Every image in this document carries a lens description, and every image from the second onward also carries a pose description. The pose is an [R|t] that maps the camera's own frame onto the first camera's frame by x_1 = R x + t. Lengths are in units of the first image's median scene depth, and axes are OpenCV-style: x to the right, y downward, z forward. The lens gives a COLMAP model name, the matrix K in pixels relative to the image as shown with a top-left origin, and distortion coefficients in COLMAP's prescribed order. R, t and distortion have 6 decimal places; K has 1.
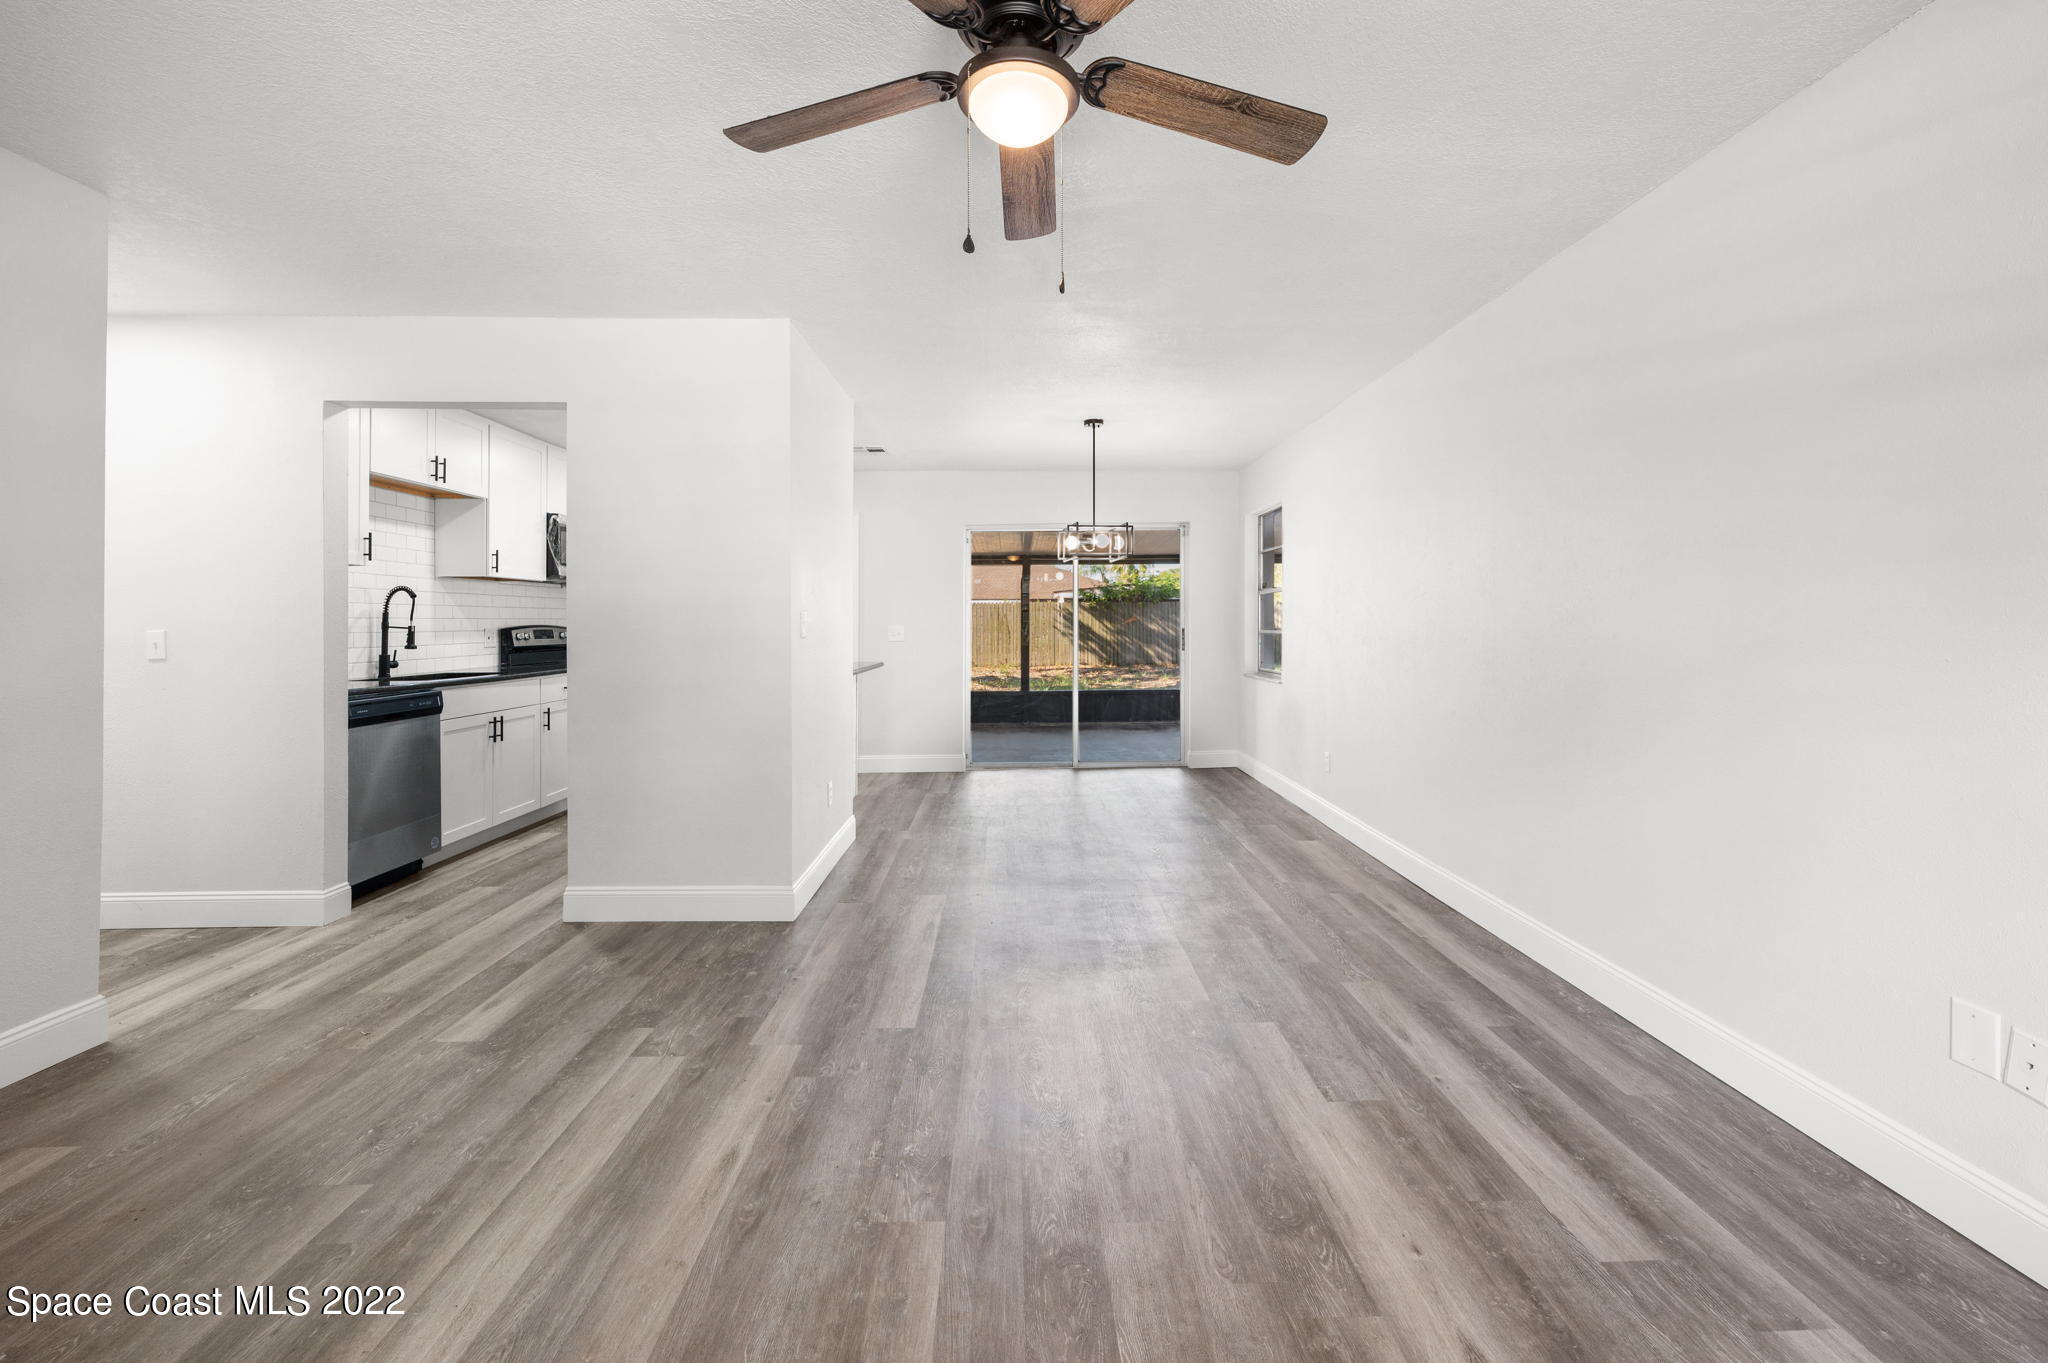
lens RADIAL K [[844.5, 0, 1043.8], [0, 844.5, 612.0], [0, 0, 1]] dist [0.000433, -0.000508]
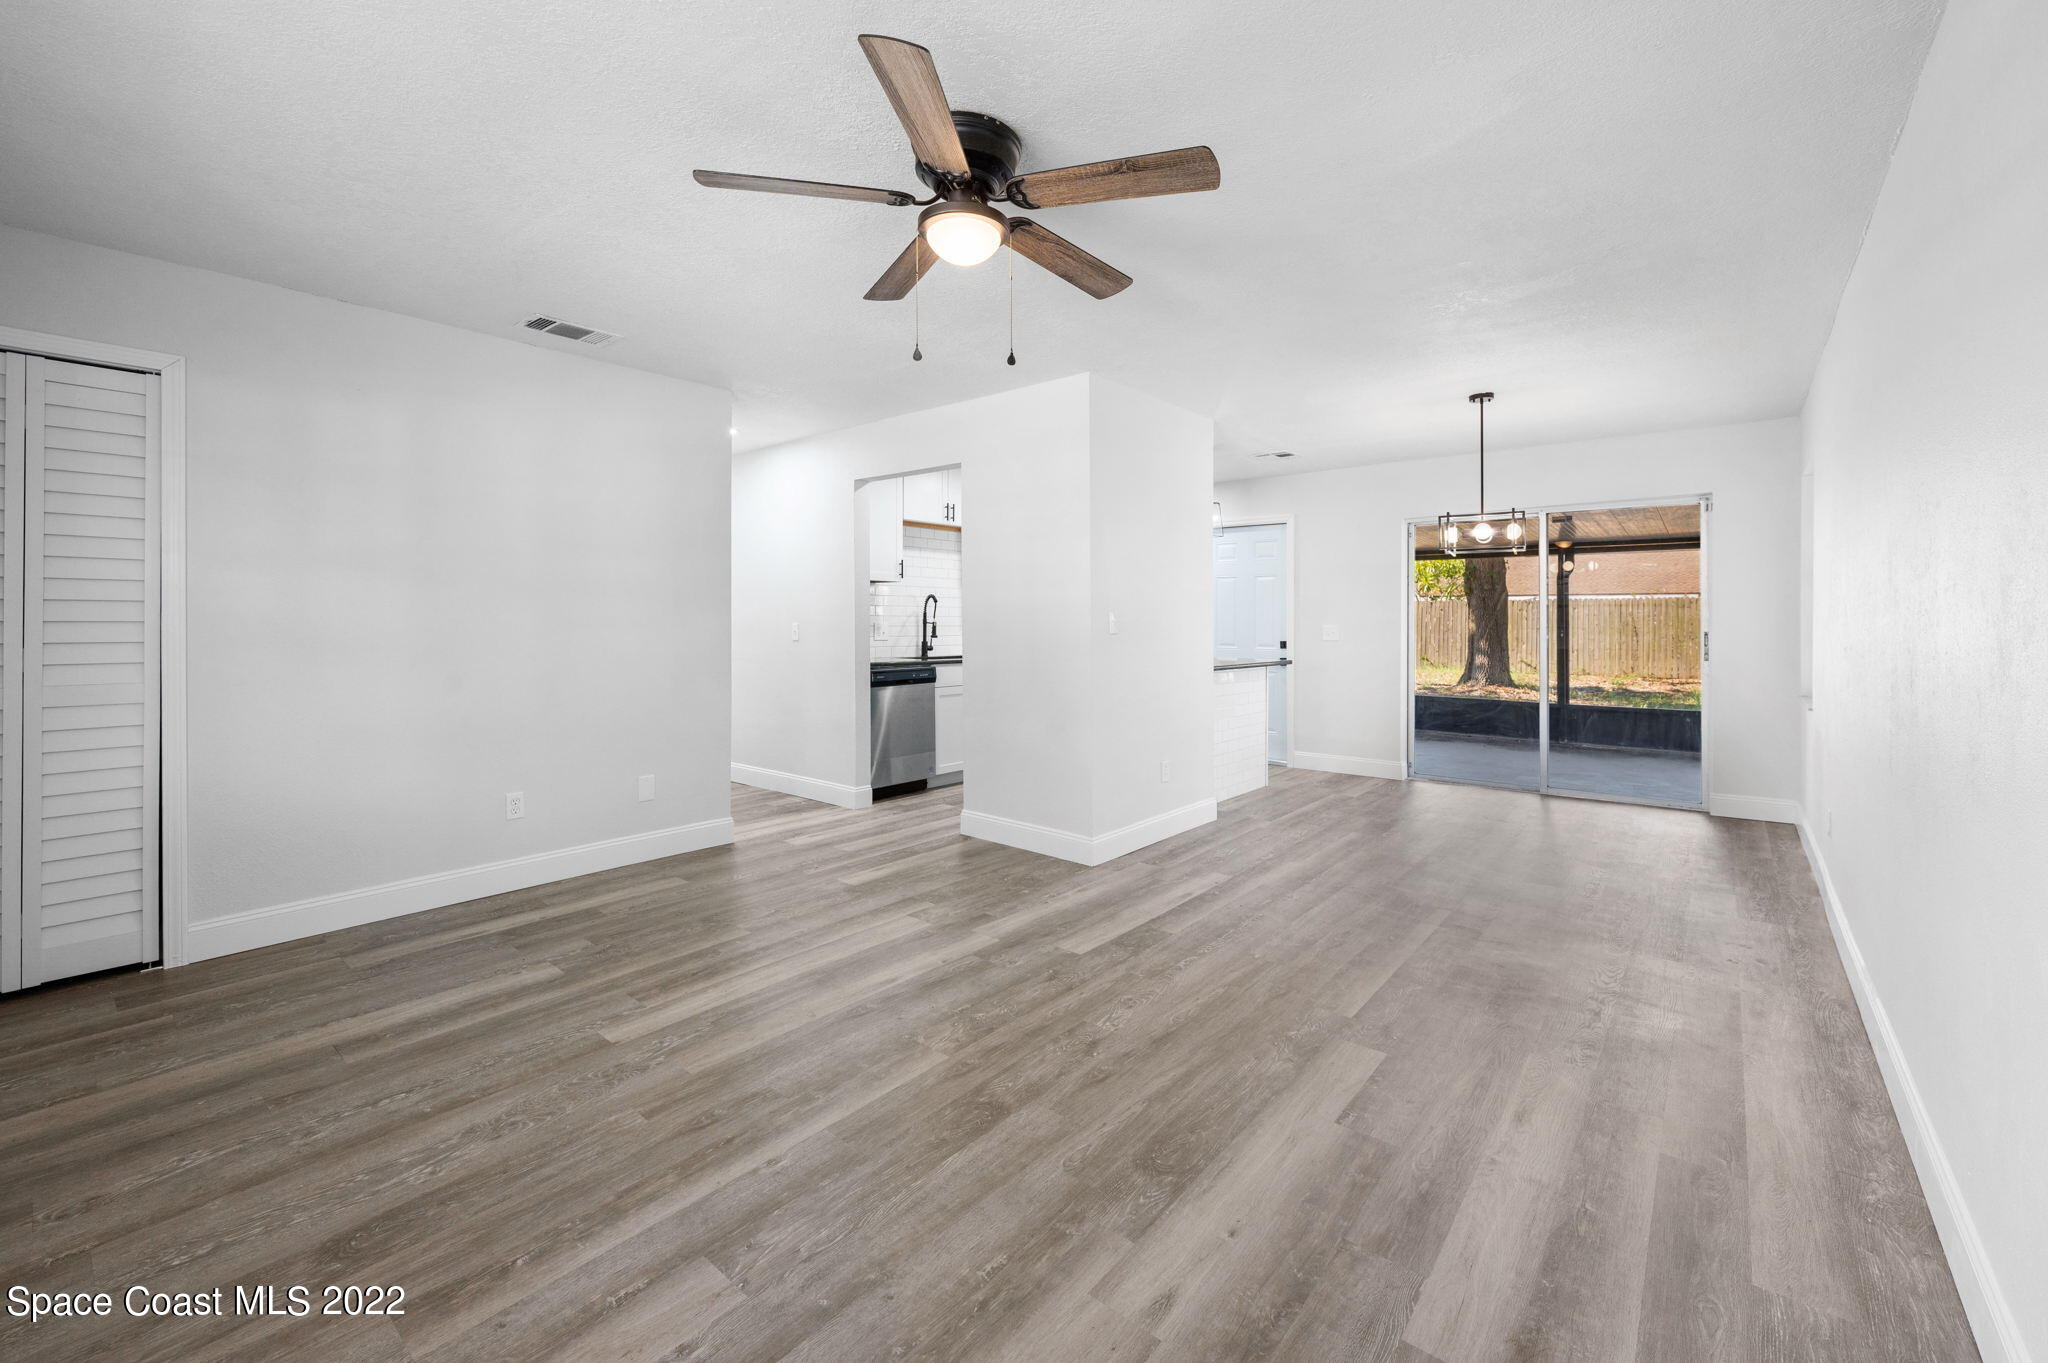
lens RADIAL K [[844.5, 0, 1022.6], [0, 844.5, 617.6], [0, 0, 1]] dist [0.000433, -0.000508]
pose [[0.741676, 0.003913, -0.670747, 0.447093], [0.002493, 0.999960, 0.008590, -0.003935], [0.670754, -0.008043, 0.741637, 0.031486]]
